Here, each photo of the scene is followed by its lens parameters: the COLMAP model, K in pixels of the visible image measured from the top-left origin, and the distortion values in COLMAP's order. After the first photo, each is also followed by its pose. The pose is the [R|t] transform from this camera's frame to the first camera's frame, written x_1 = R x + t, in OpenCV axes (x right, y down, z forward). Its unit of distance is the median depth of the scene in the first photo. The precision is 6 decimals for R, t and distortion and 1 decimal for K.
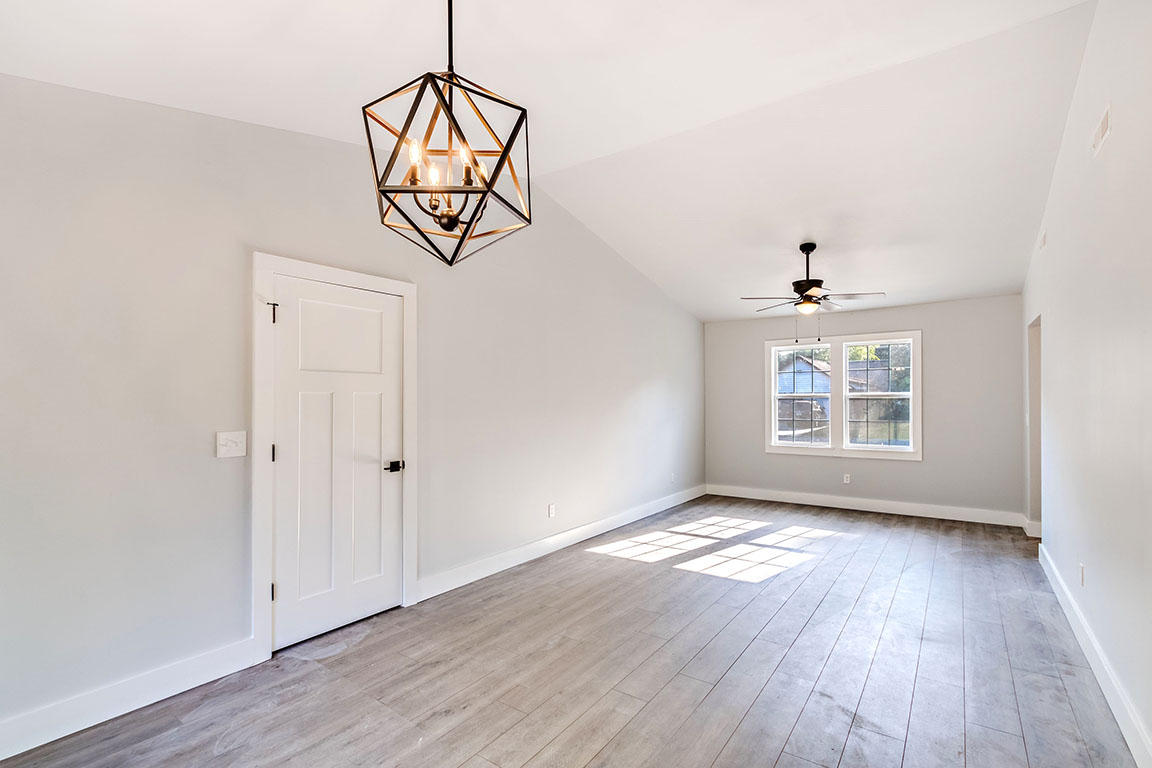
lens RADIAL K [[526.3, 0, 569.6], [0, 526.3, 402.0], [0, 0, 1]] dist [0.001775, 0.000631]
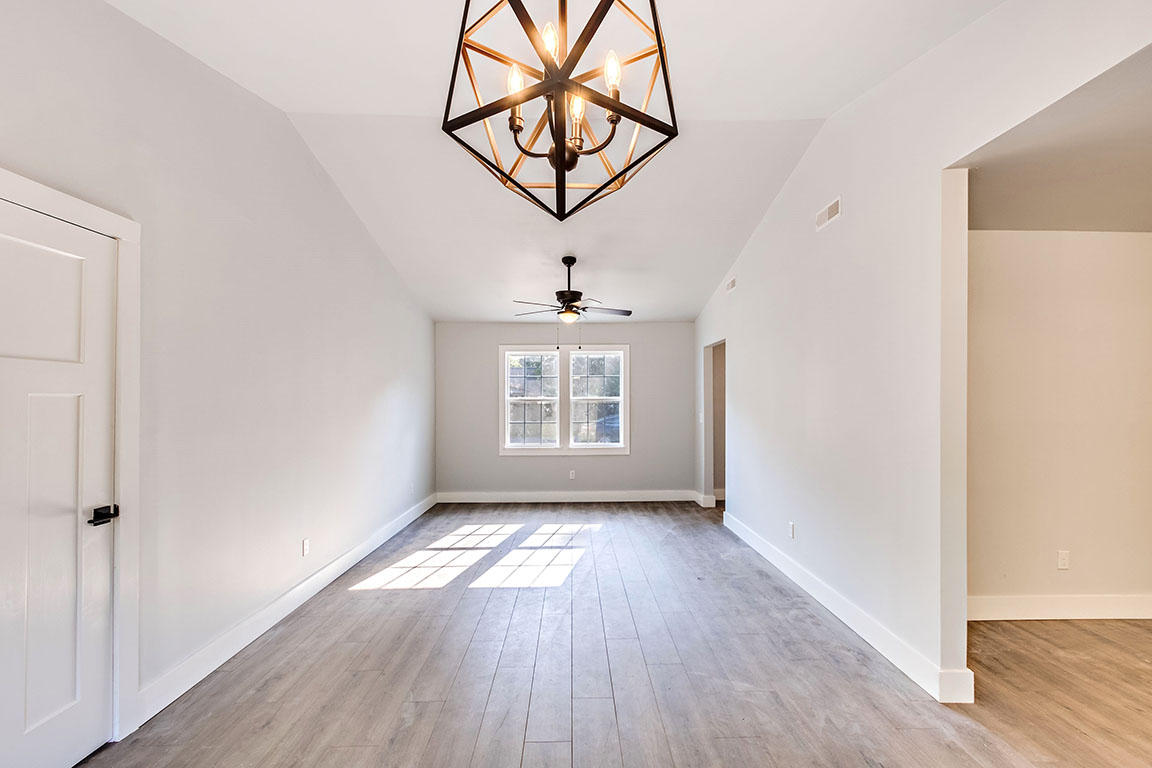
lens RADIAL K [[538.8, 0, 576.9], [0, 538.8, 400.8], [0, 0, 1]] dist [0.000393, 0.000156]
pose [[0.797919, 0.000442, 0.602764, -0.192661], [0.004004, 0.999974, -0.006034, -0.003037], [-0.602751, 0.007228, 0.797896, 0.123018]]
